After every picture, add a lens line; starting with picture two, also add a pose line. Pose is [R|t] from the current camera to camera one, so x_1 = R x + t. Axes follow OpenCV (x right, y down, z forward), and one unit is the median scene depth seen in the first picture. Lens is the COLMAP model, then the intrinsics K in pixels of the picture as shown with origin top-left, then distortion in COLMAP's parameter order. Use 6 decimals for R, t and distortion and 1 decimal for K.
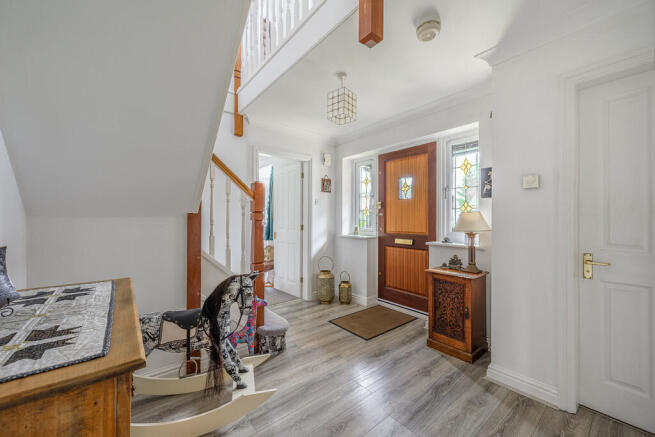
lens RADIAL K [[259.8, 0, 326.5], [0, 259.8, 217.5], [0, 0, 1]] dist [-0.000258, 0.000158]
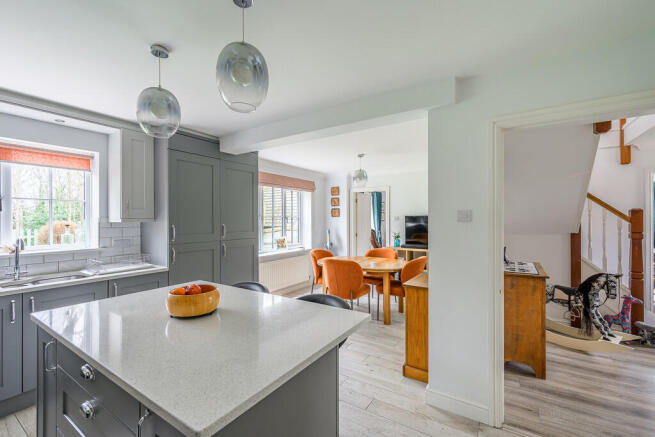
lens RADIAL K [[276.1, 0, 324.9], [0, 276.1, 217.9], [0, 0, 1]] dist [0.001288, 0.000405]
pose [[0.309636, -0.005559, -0.950839, 0.785776], [0.003746, 0.999982, -0.004627, -0.130980], [0.950848, -0.002129, 0.309651, -1.242366]]
